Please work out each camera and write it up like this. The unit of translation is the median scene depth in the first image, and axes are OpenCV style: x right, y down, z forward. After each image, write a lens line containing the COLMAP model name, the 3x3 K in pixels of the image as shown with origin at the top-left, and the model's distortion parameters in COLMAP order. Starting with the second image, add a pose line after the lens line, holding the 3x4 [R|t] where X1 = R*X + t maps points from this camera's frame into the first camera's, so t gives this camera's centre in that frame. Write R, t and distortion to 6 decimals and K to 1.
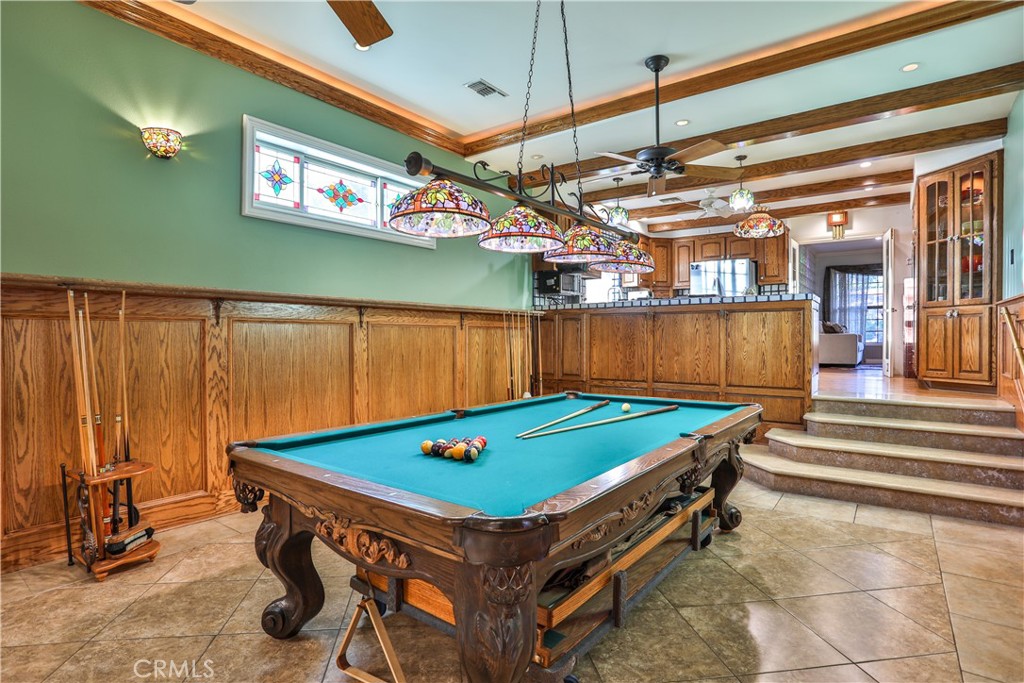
lens RADIAL K [[527.6, 0, 496.9], [0, 527.6, 345.6], [0, 0, 1]] dist [-0.071028, 0.026227]
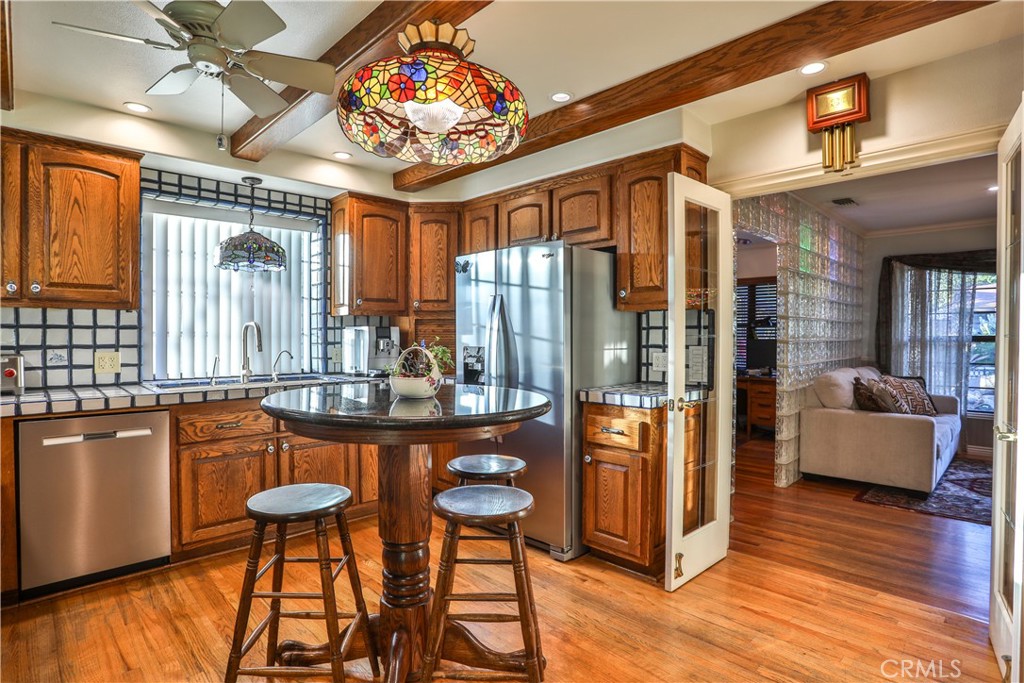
lens RADIAL K [[527.6, 0, 502.1], [0, 527.6, 341.1], [0, 0, 1]] dist [-0.071028, 0.026227]
pose [[0.989147, 0.000933, -0.146924, 0.646943], [-0.001418, 0.999994, -0.003200, -0.130098], [0.146920, 0.003374, 0.989143, 0.842010]]
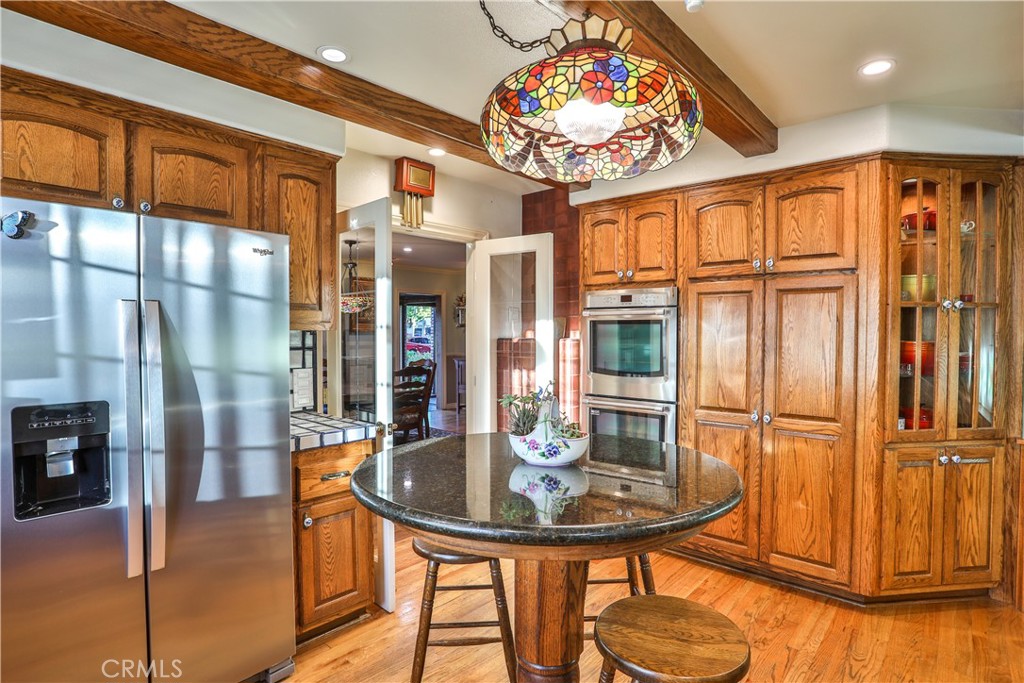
lens RADIAL K [[527.6, 0, 513.1], [0, 527.6, 342.9], [0, 0, 1]] dist [-0.071028, 0.026227]
pose [[0.079885, -0.019243, 0.996618, 0.315000], [0.015903, 0.999711, 0.018028, -0.155358], [-0.996677, 0.014409, 0.080168, 1.135282]]
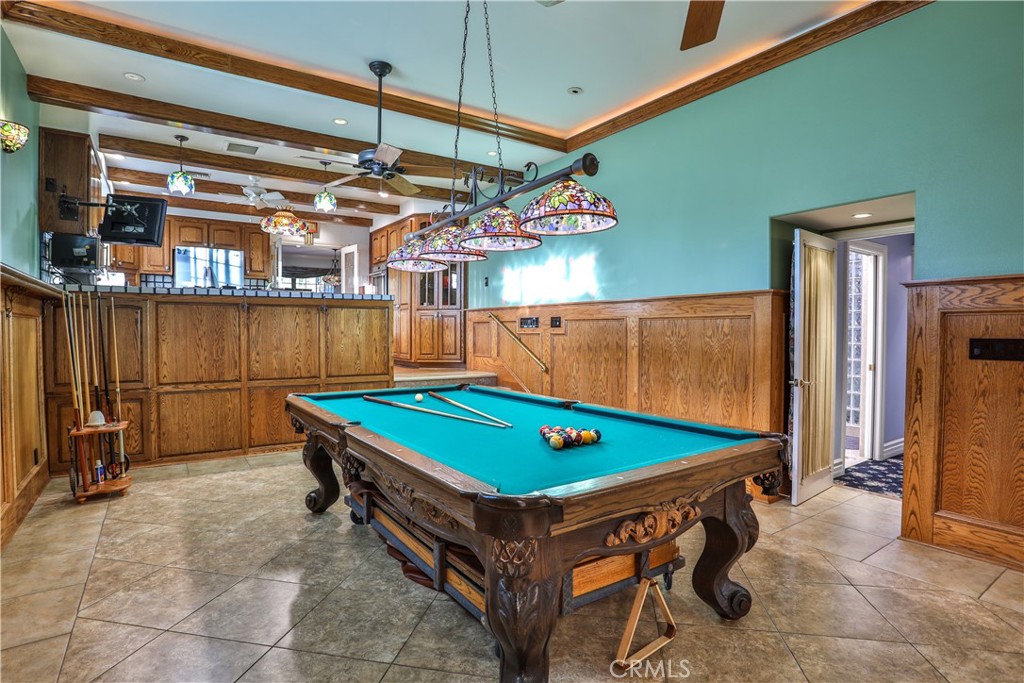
lens RADIAL K [[527.6, 0, 510.7], [0, 527.6, 342.8], [0, 0, 1]] dist [-0.071028, 0.026227]
pose [[0.304930, -0.019942, 0.952166, -0.395842], [0.012952, 0.999775, 0.016792, -0.004668], [-0.952287, 0.007212, 0.305120, 0.279625]]
